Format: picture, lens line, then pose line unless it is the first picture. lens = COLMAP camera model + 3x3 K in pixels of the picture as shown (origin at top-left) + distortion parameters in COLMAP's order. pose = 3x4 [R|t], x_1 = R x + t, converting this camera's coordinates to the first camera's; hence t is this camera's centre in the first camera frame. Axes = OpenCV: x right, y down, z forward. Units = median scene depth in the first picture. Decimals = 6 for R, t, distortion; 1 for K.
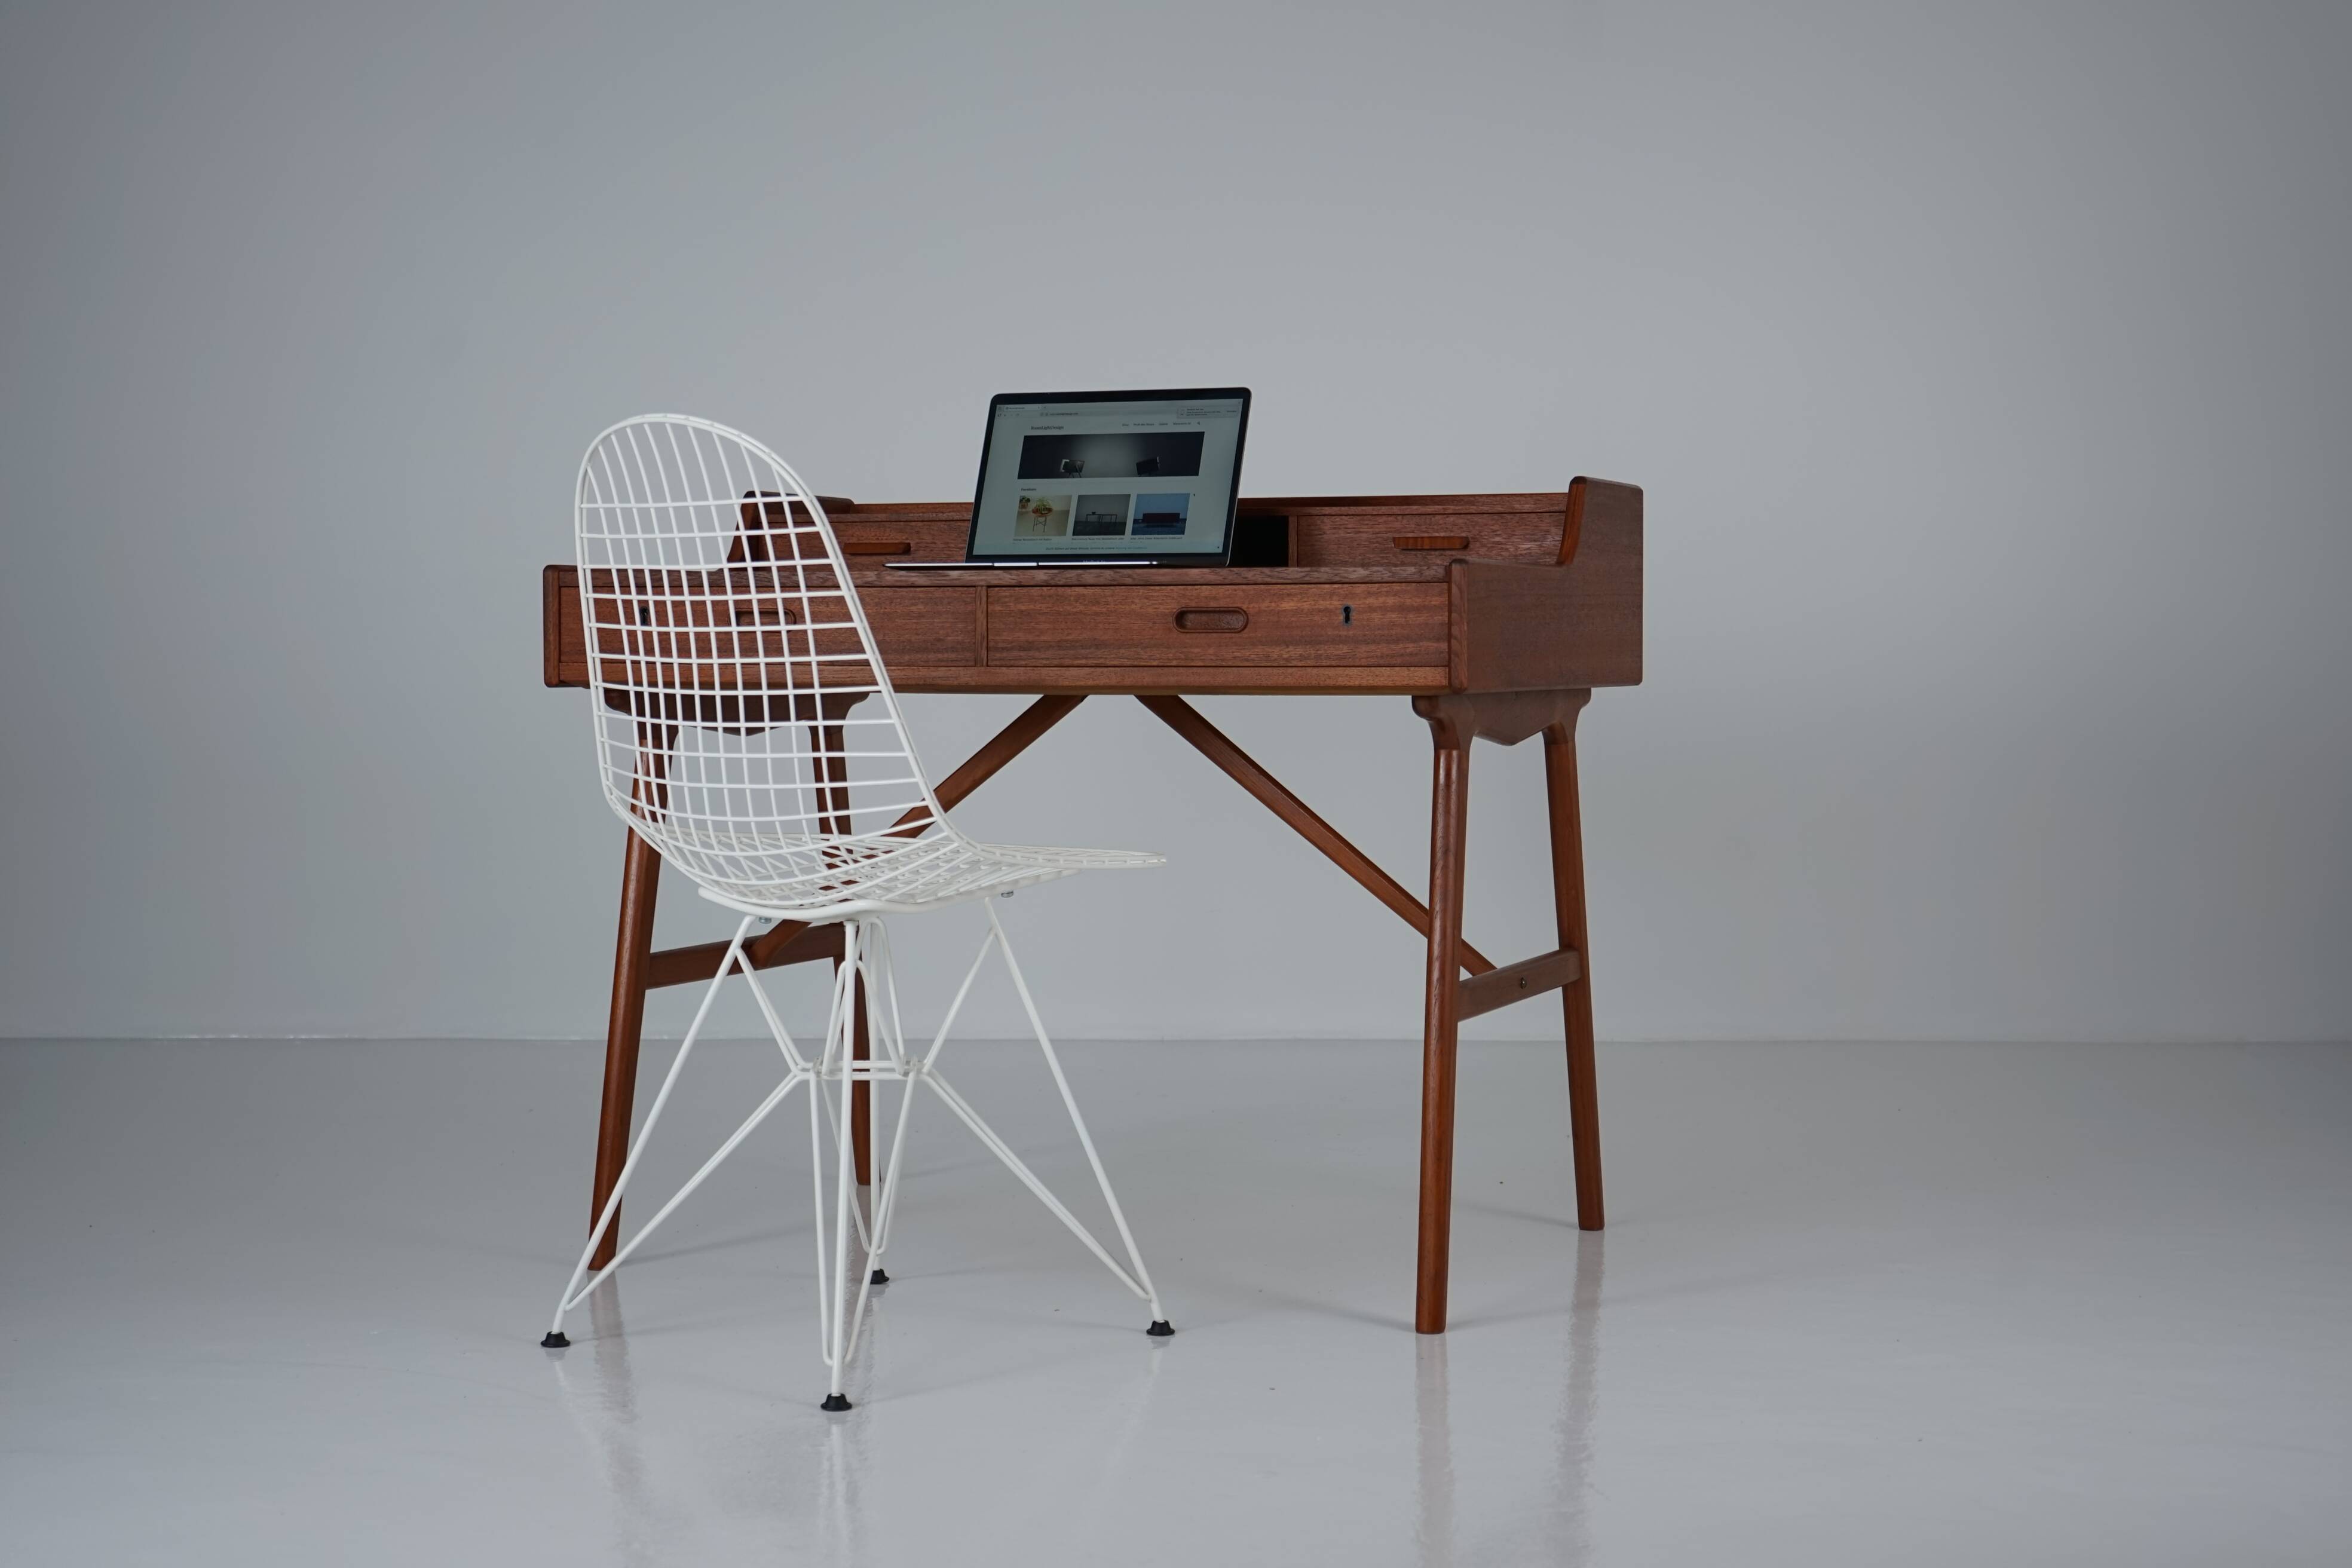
lens RADIAL K [[3471.4, 0, 1176.0], [0, 3471.4, 784.0], [0, 0, 1]] dist [-0.020550, 0.009322]
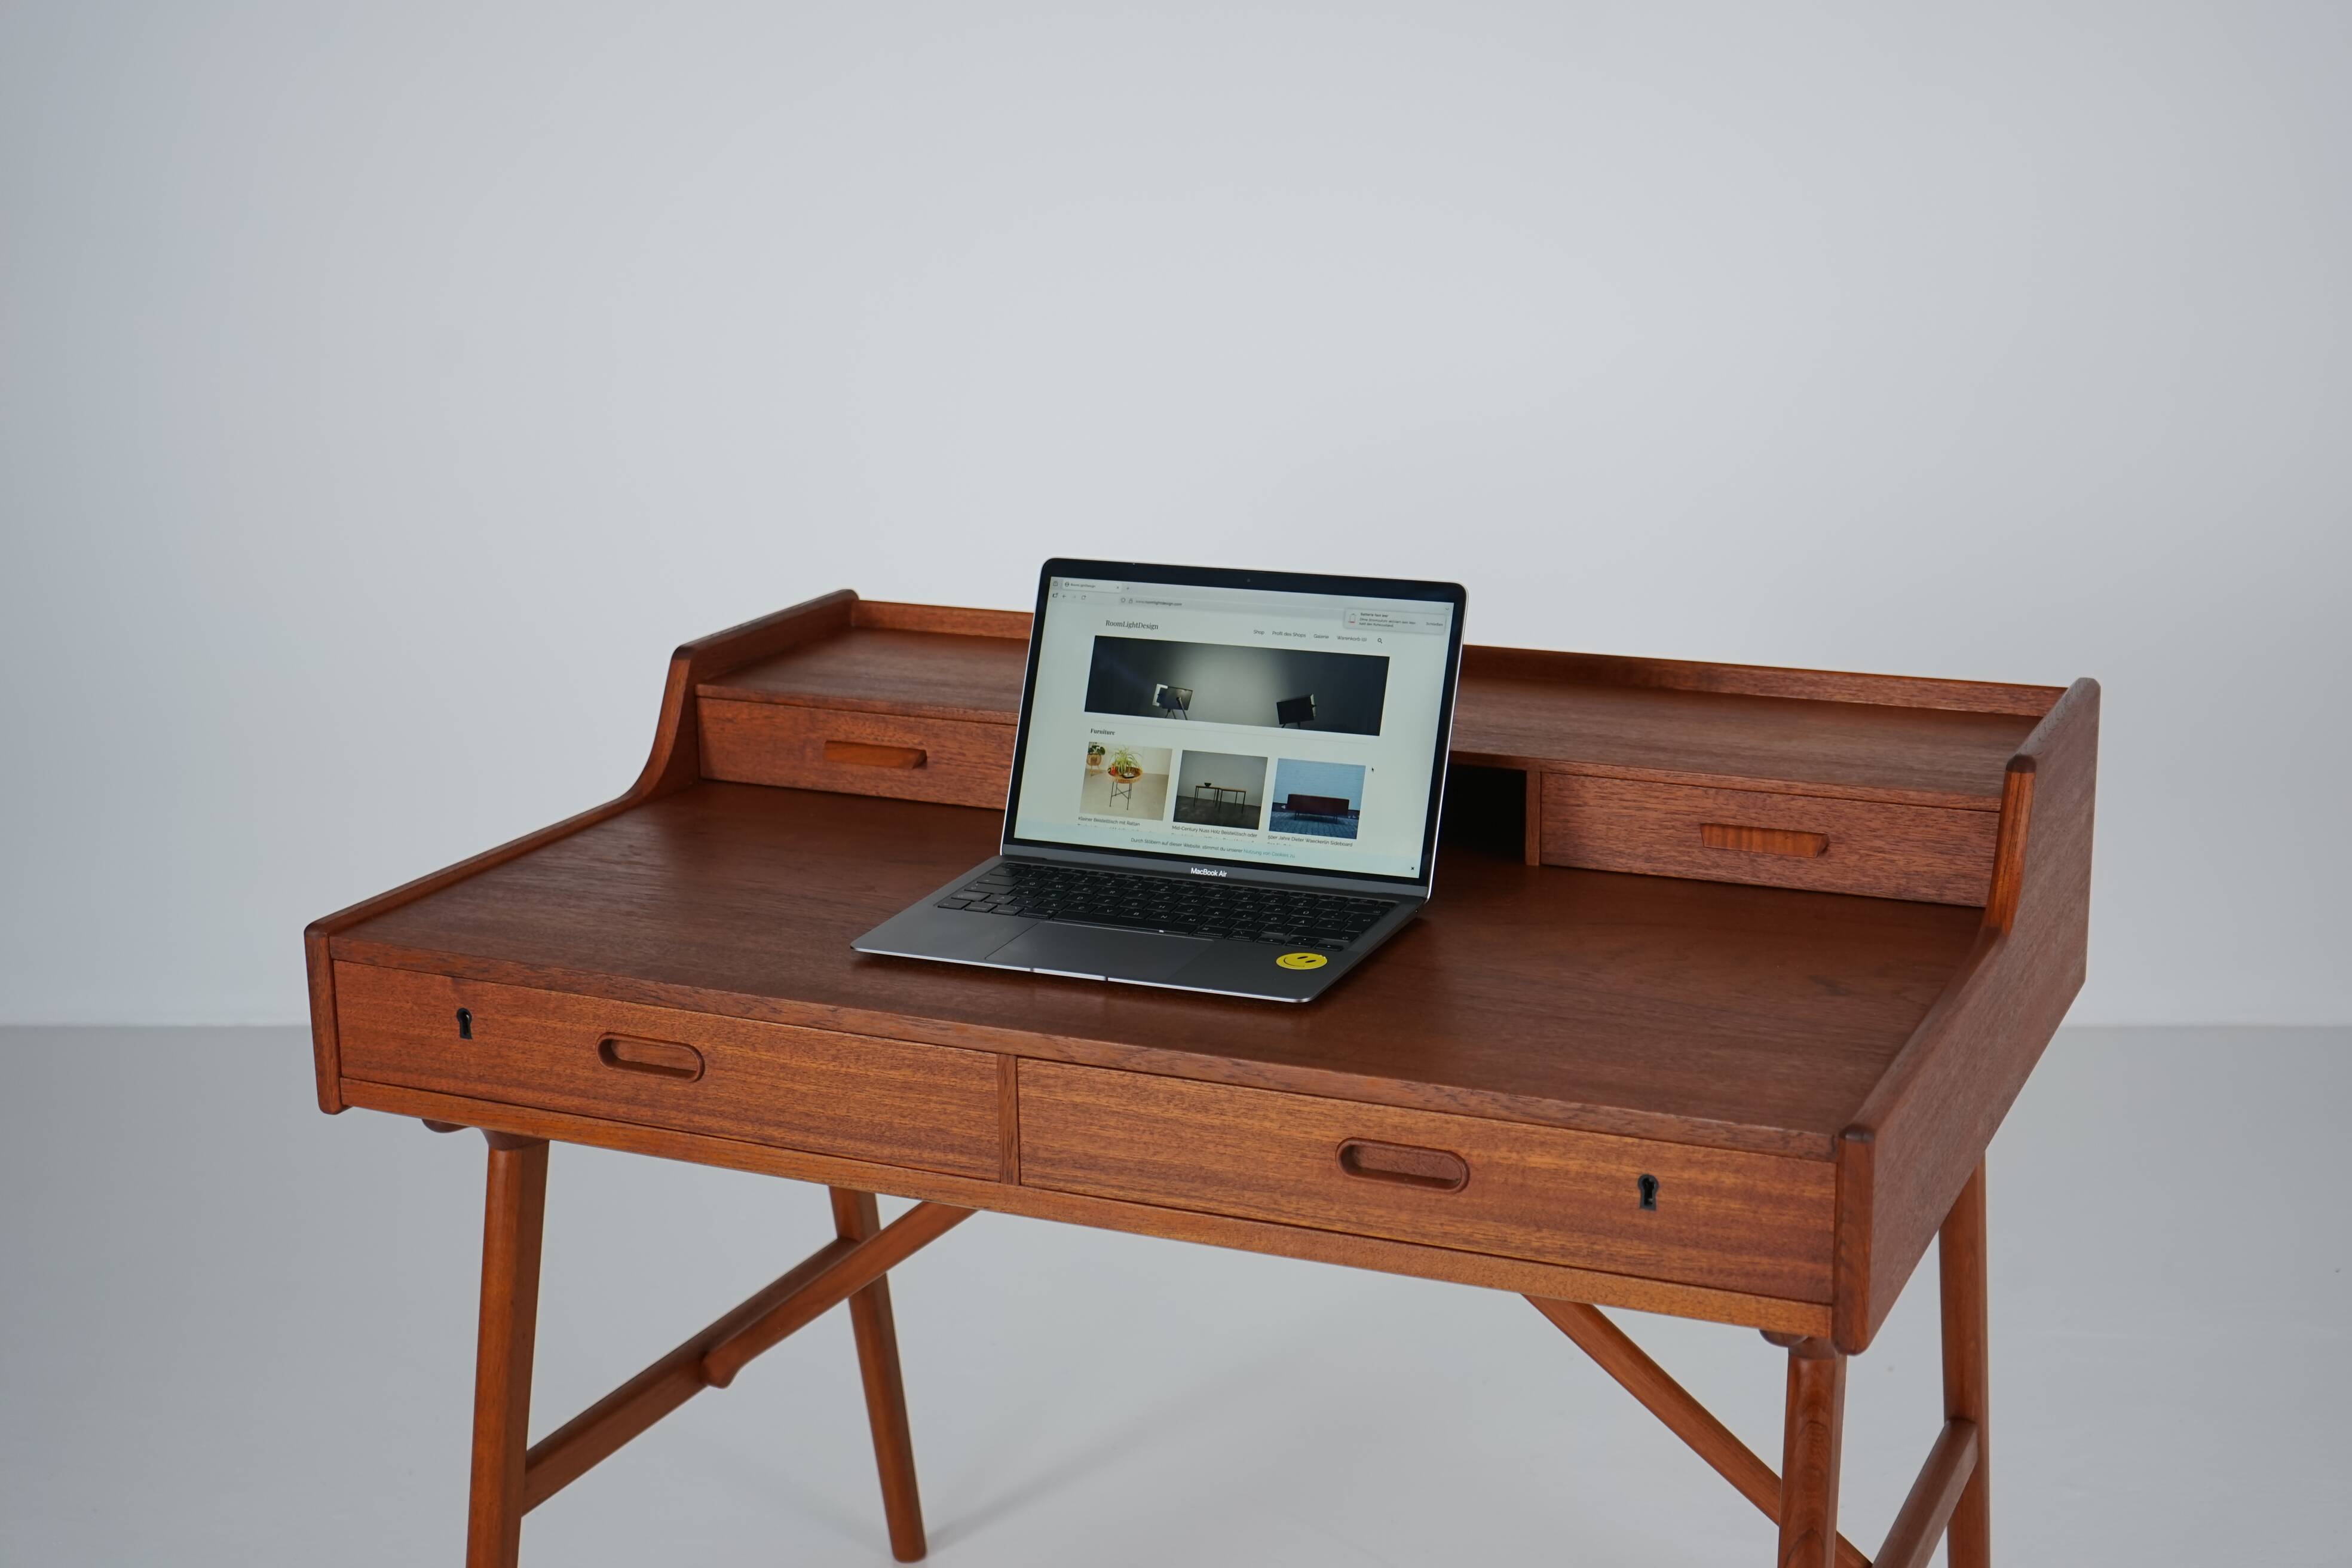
lens RADIAL K [[3264.3, 0, 1176.0], [0, 3264.3, 784.0], [0, 0, 1]] dist [-0.017398, 0.013816]
pose [[0.998598, -0.001445, -0.052916, 0.001217], [0.012076, 0.979487, 0.201145, -0.210890], [0.051540, -0.201502, 0.978131, 0.476018]]
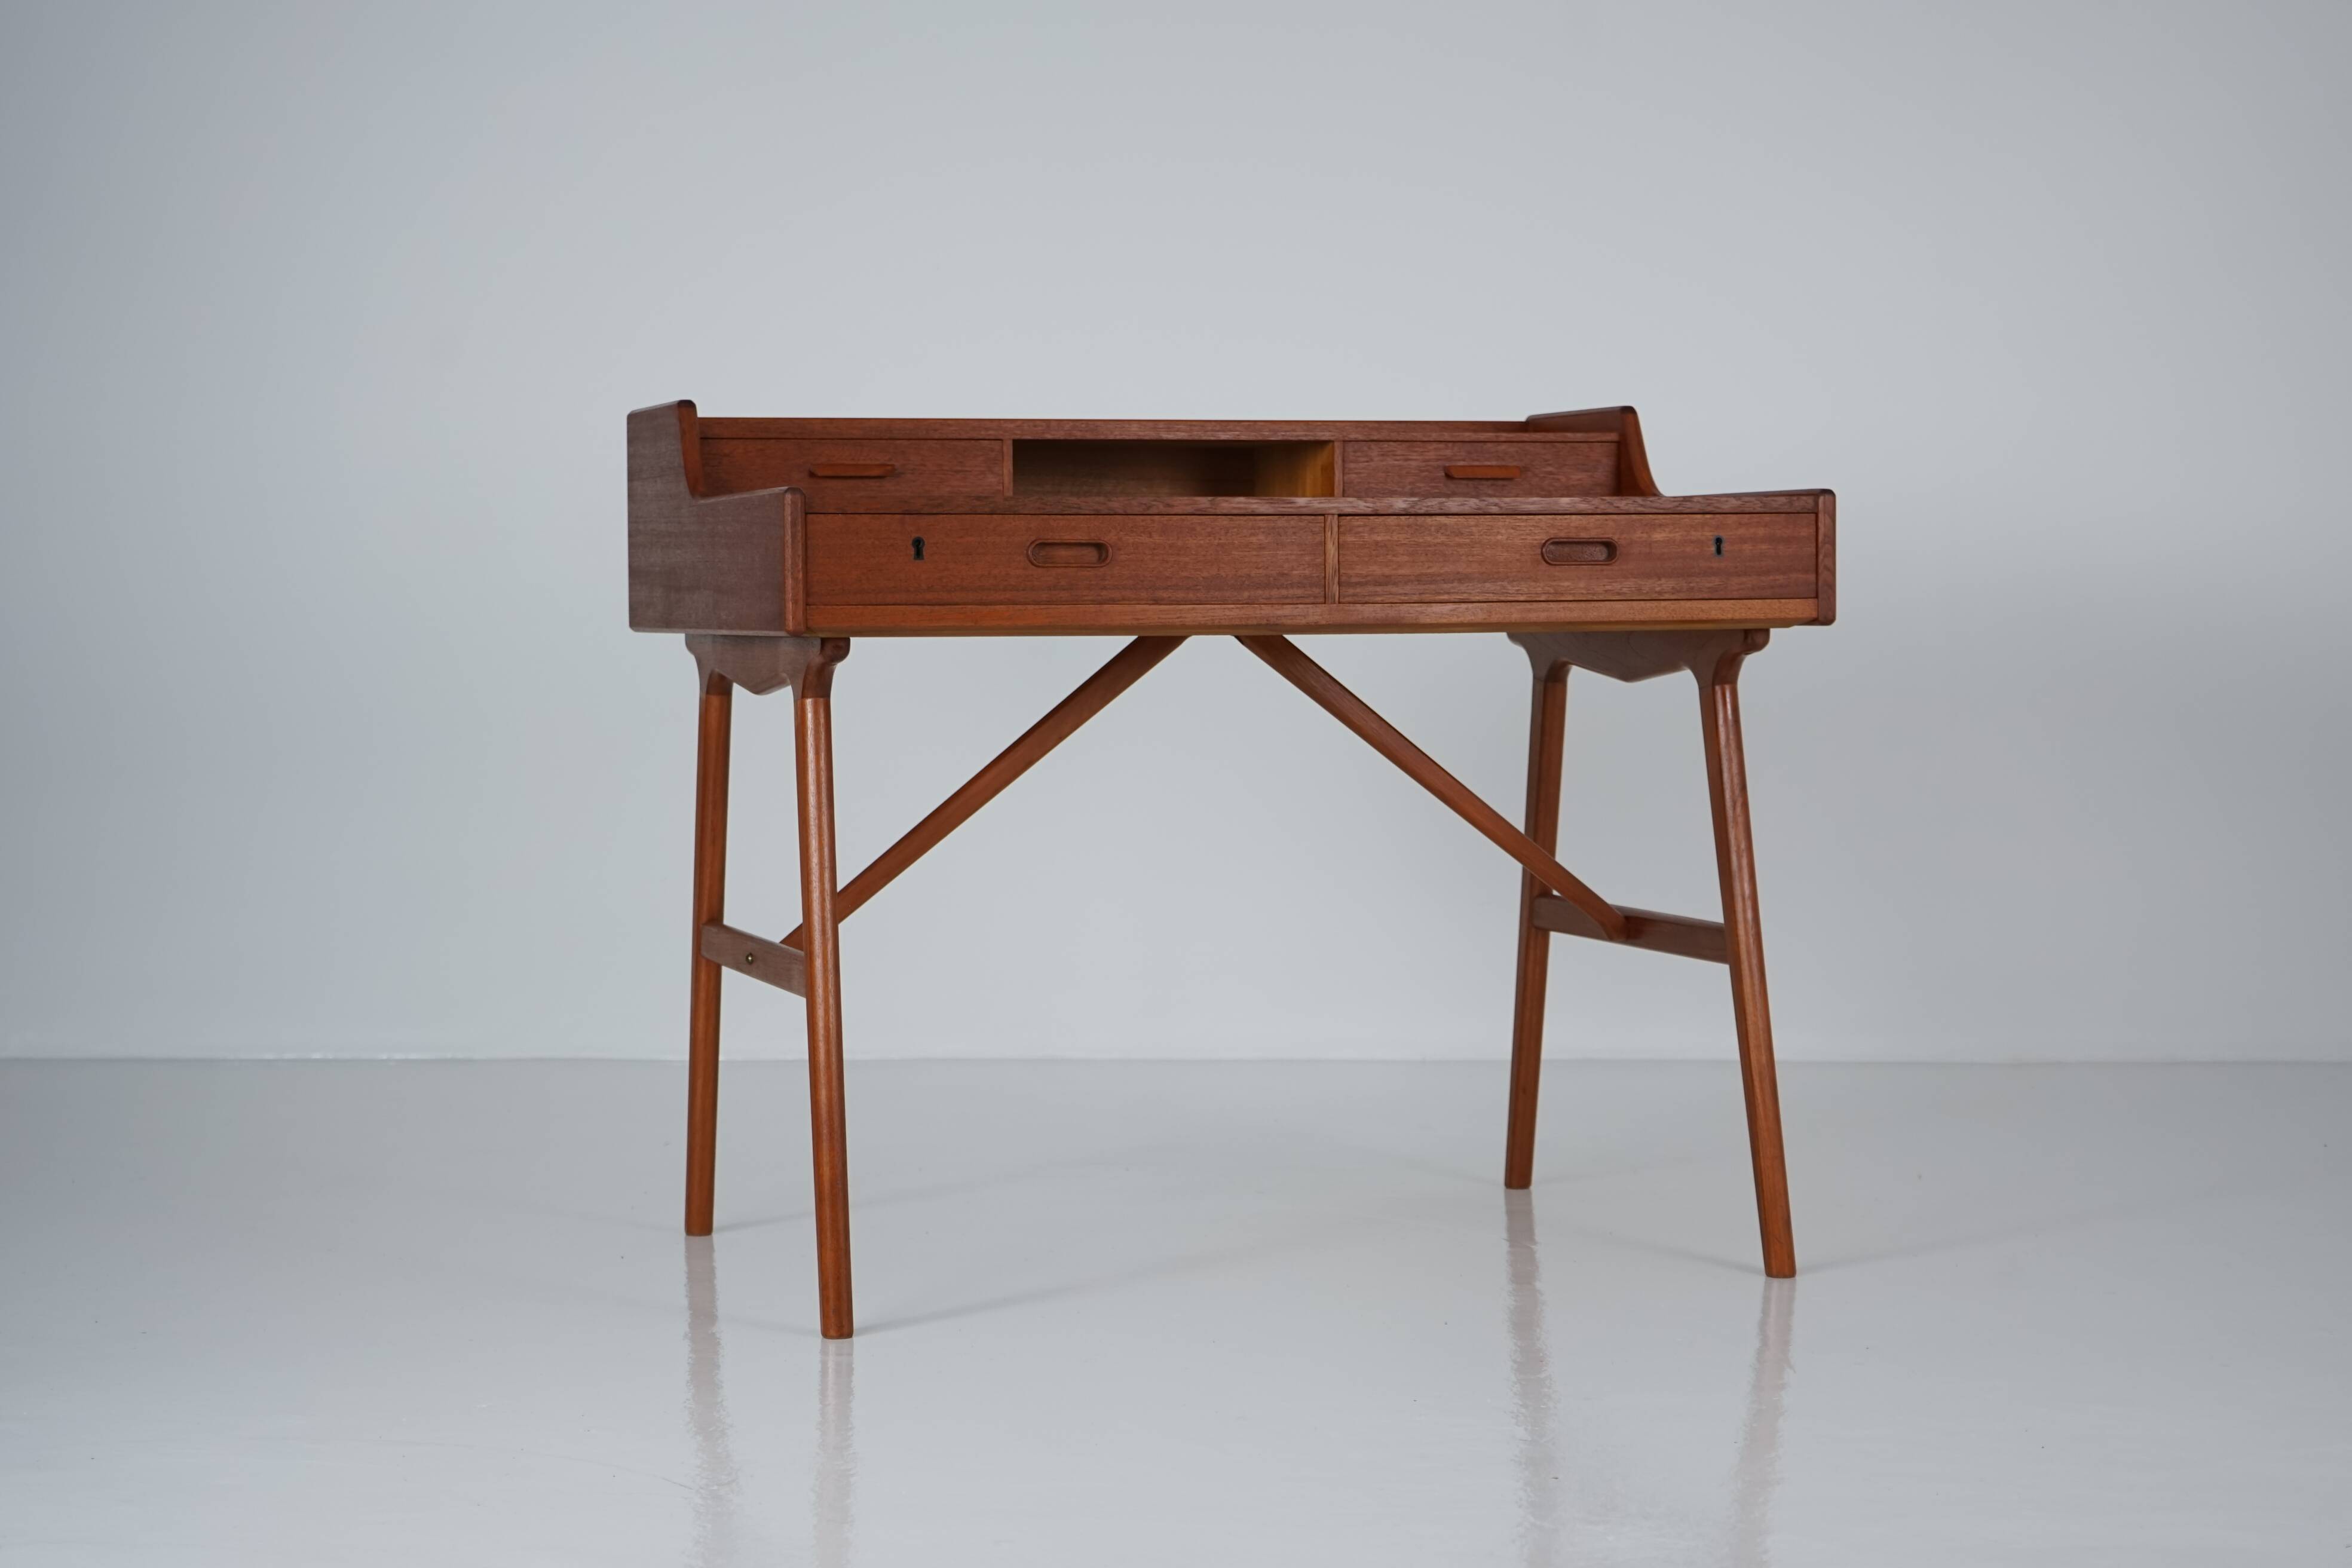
lens RADIAL K [[4200.7, 0, 1176.0], [0, 4200.7, 784.0], [0, 0, 1]] dist [-0.049223, 0.006202]
pose [[0.769451, -0.035929, 0.637694, -0.785901], [0.034273, 0.999301, 0.014949, -0.004743], [-0.637786, 0.010353, 0.770144, 0.185921]]
